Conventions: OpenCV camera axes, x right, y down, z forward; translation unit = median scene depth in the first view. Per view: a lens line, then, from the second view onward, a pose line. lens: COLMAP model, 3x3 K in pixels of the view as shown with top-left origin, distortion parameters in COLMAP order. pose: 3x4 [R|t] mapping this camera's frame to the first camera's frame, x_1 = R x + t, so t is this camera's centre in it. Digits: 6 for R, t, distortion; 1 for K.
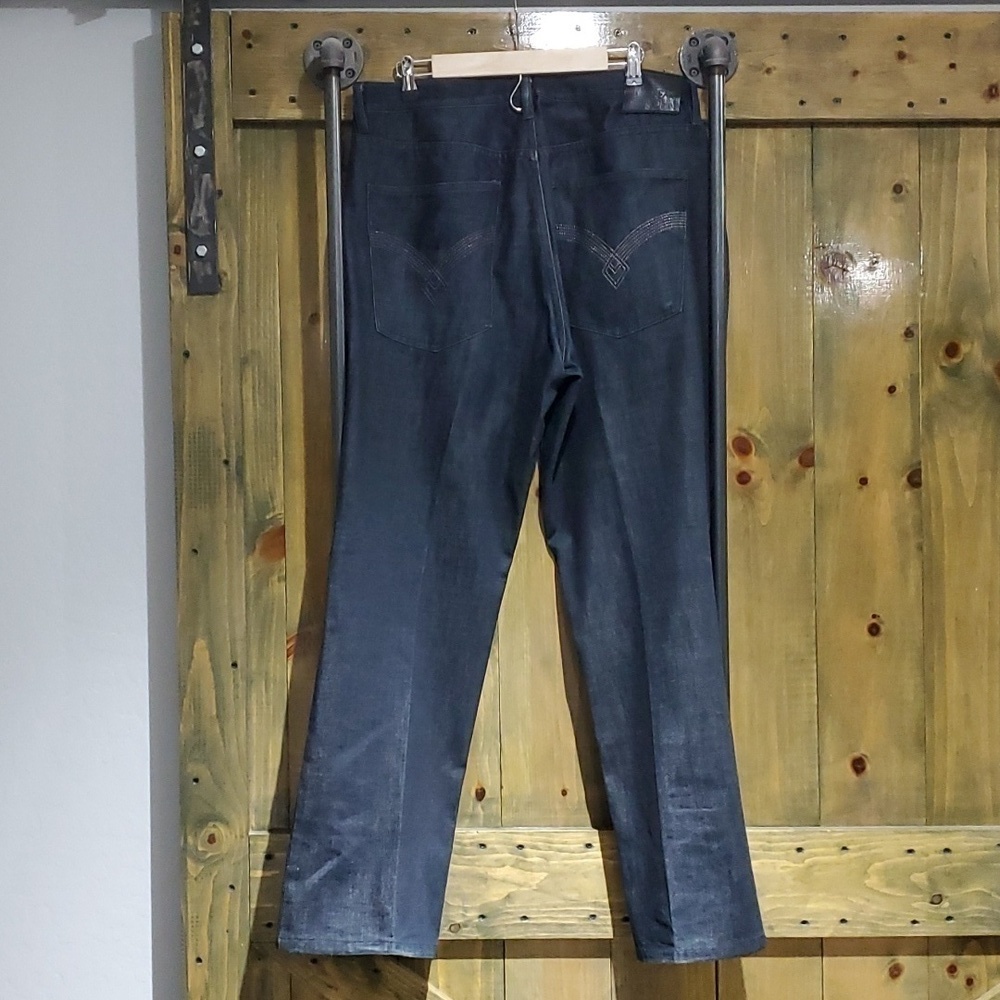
lens RADIAL K [[1639.4, 0, 469.6], [0, 1639.4, 534.7], [0, 0, 1]] dist [0.268437, -1.016196]
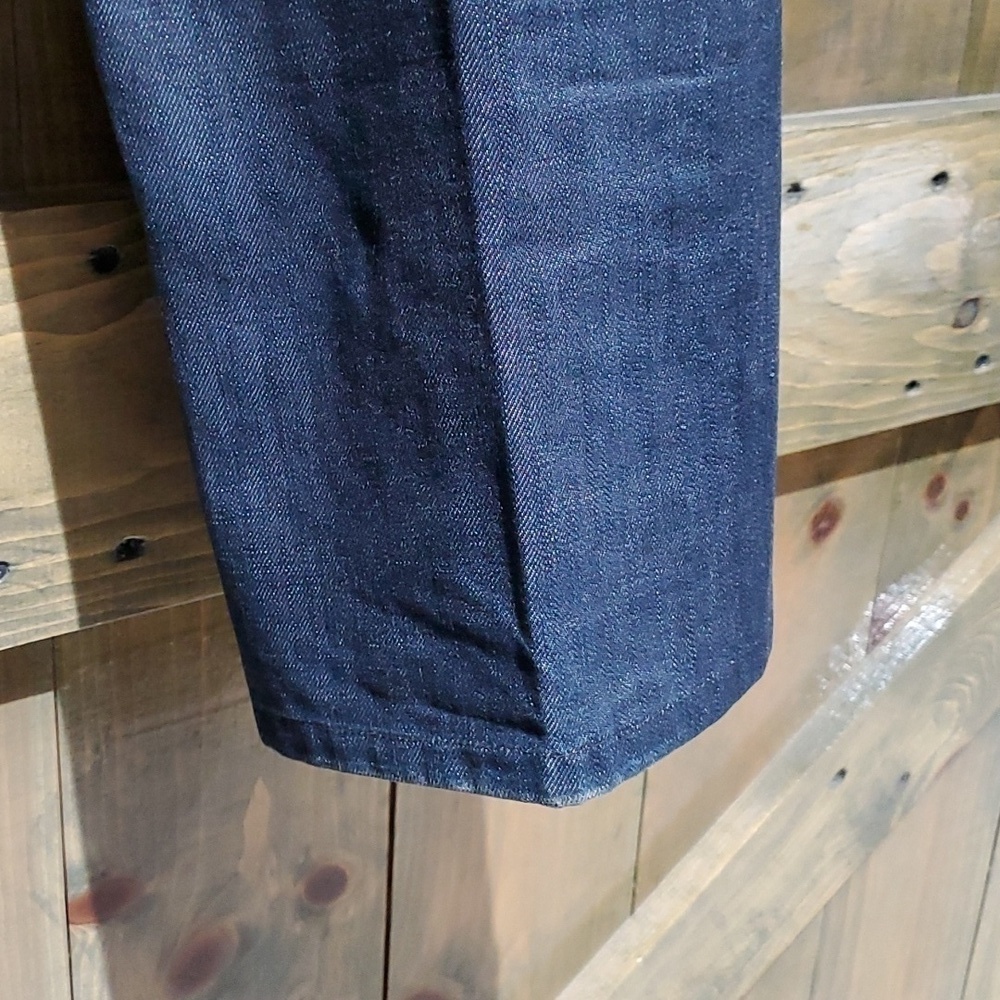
lens RADIAL K [[1639.4, 0, 469.6], [0, 1639.4, 534.7], [0, 0, 1]] dist [0.268437, -1.016196]
pose [[0.828029, -0.191373, 0.527014, 0.006784], [-0.046064, 0.913550, 0.404110, 0.127407], [-0.558789, -0.358891, 0.747631, 0.789858]]
